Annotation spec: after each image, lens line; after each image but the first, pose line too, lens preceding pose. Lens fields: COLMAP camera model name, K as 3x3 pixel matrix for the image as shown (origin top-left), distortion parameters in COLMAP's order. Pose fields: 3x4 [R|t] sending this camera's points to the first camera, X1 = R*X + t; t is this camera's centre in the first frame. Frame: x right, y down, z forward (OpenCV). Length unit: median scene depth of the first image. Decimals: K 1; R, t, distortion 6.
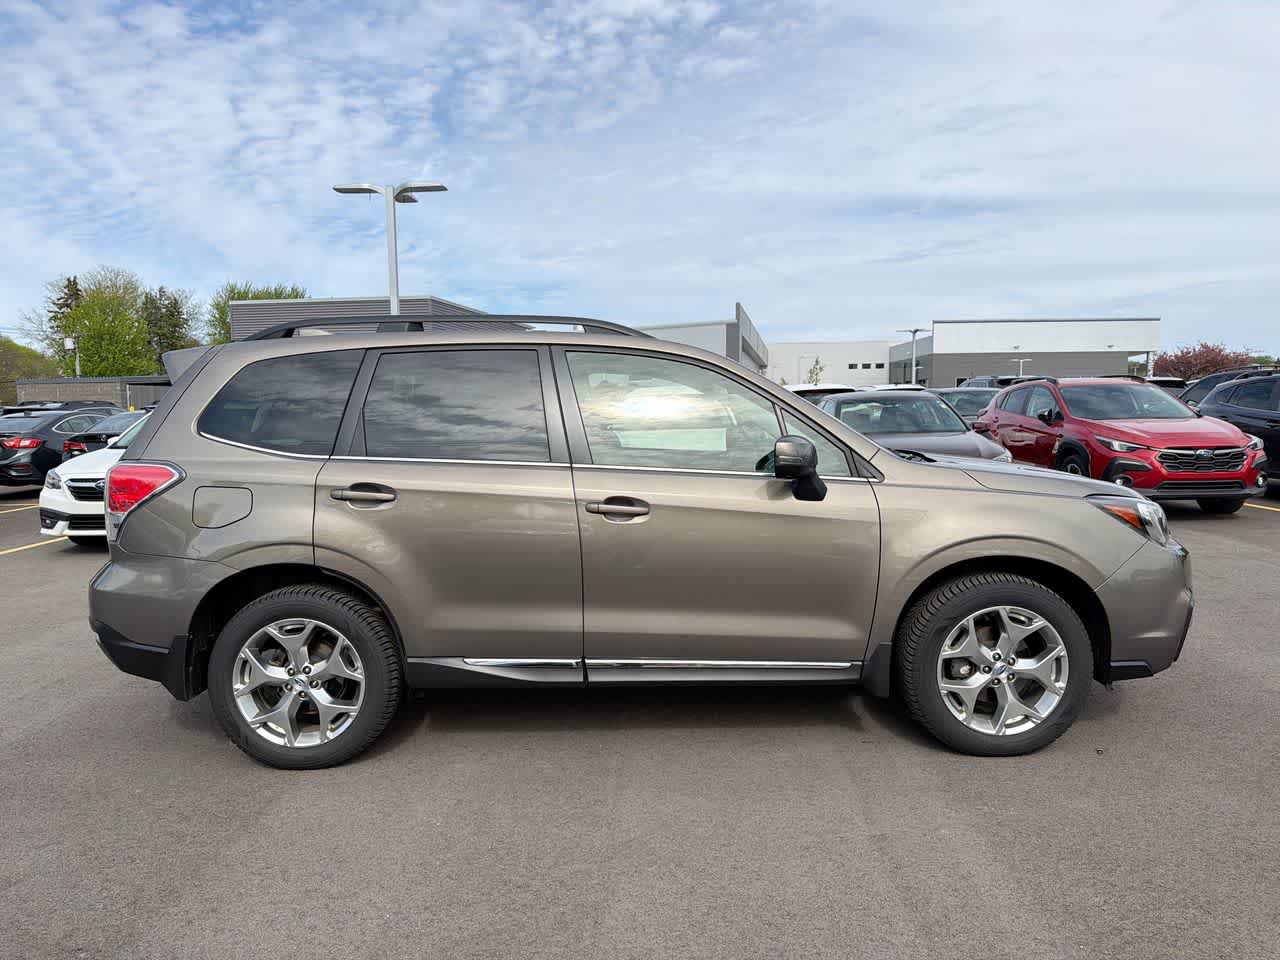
lens RADIAL K [[894.7, 0, 643.2], [0, 894.7, 474.5], [0, 0, 1]] dist [0.077783, -0.104717]
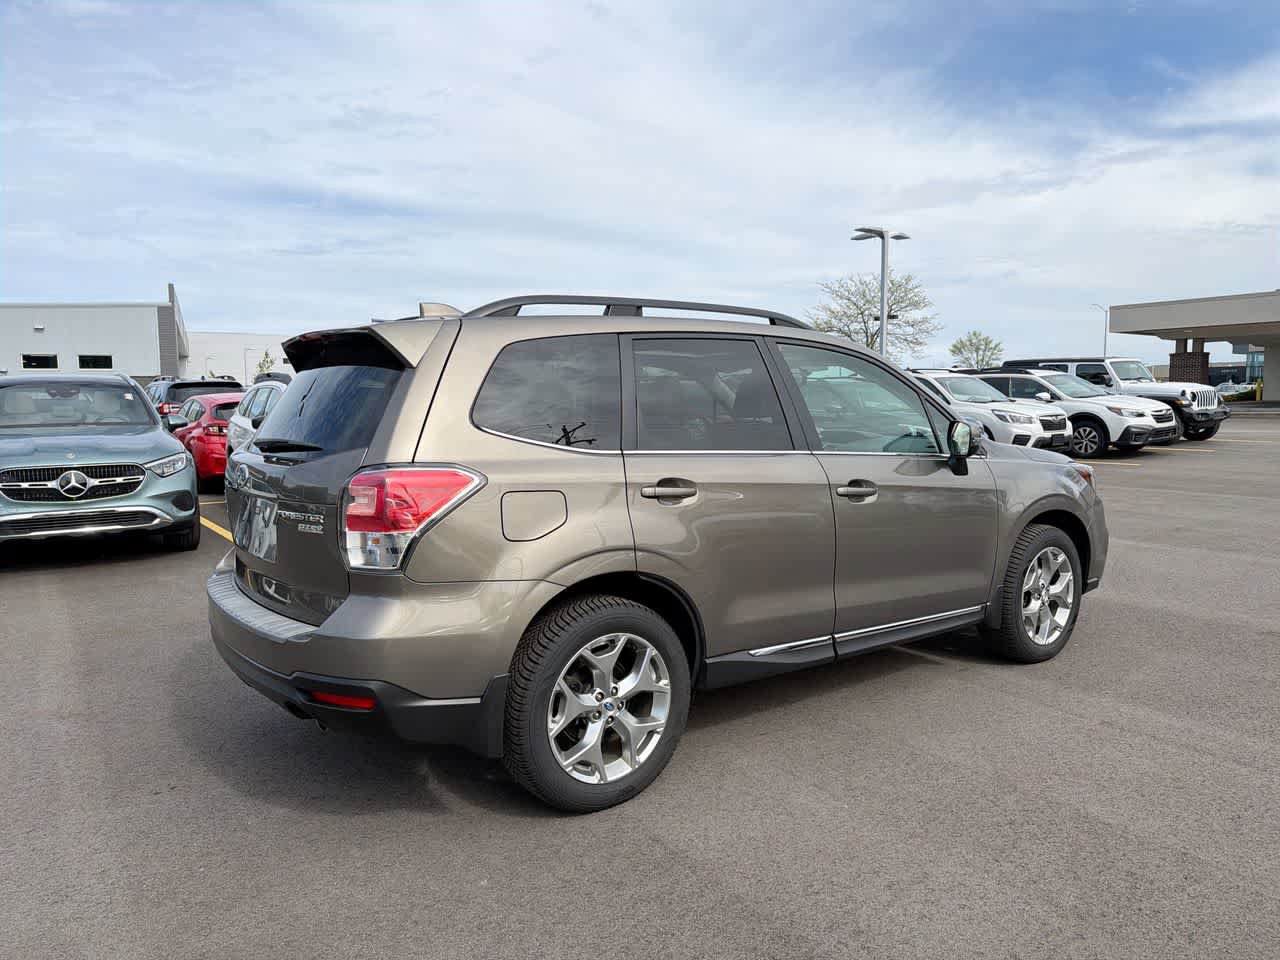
lens RADIAL K [[894.7, 0, 643.2], [0, 894.7, 474.5], [0, 0, 1]] dist [0.077783, -0.104717]
pose [[0.809778, -0.046268, 0.584909, -0.857708], [0.044320, 0.998861, 0.017654, -0.011620], [-0.585060, 0.011627, 0.810907, 0.262739]]
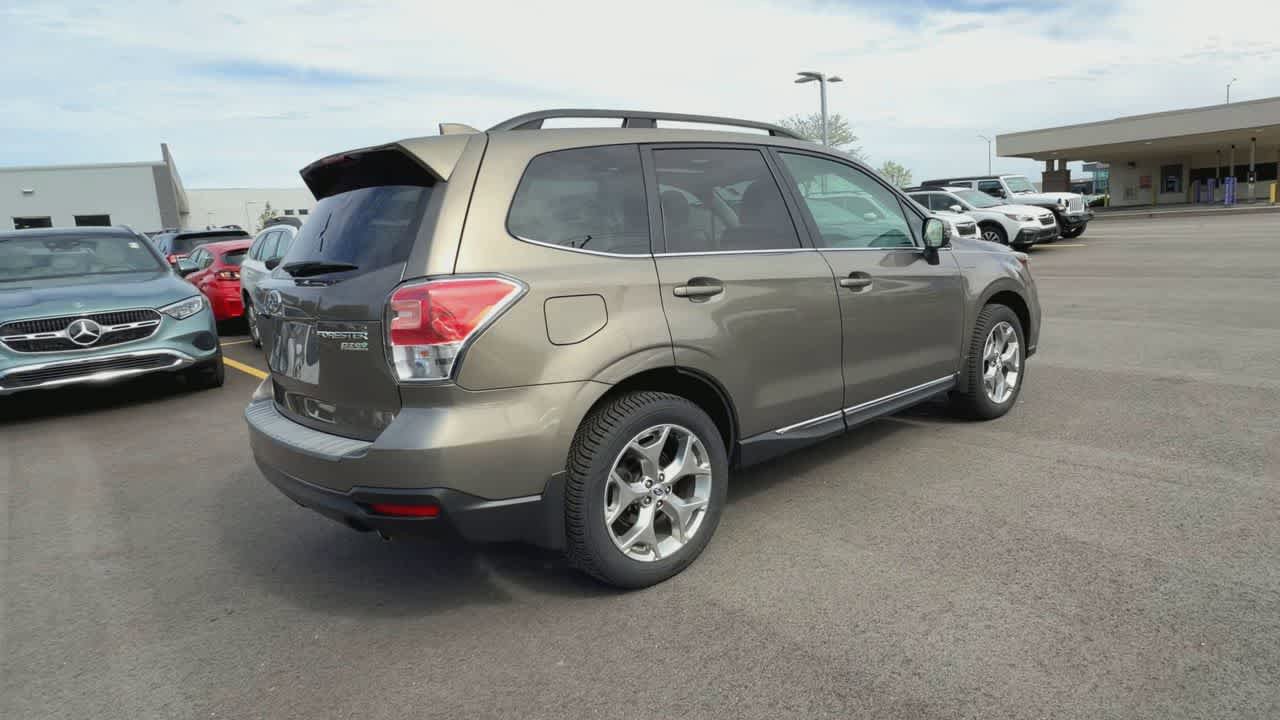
lens RADIAL K [[760.0, 0, 745.8], [0, 760.0, 341.4], [0, 0, 1]] dist [-0.000120, 0.002724]
pose [[0.703649, -0.140600, 0.696498, -0.854555], [0.104946, 0.990041, 0.093834, 0.005827], [-0.702755, 0.007068, 0.711397, 0.358517]]
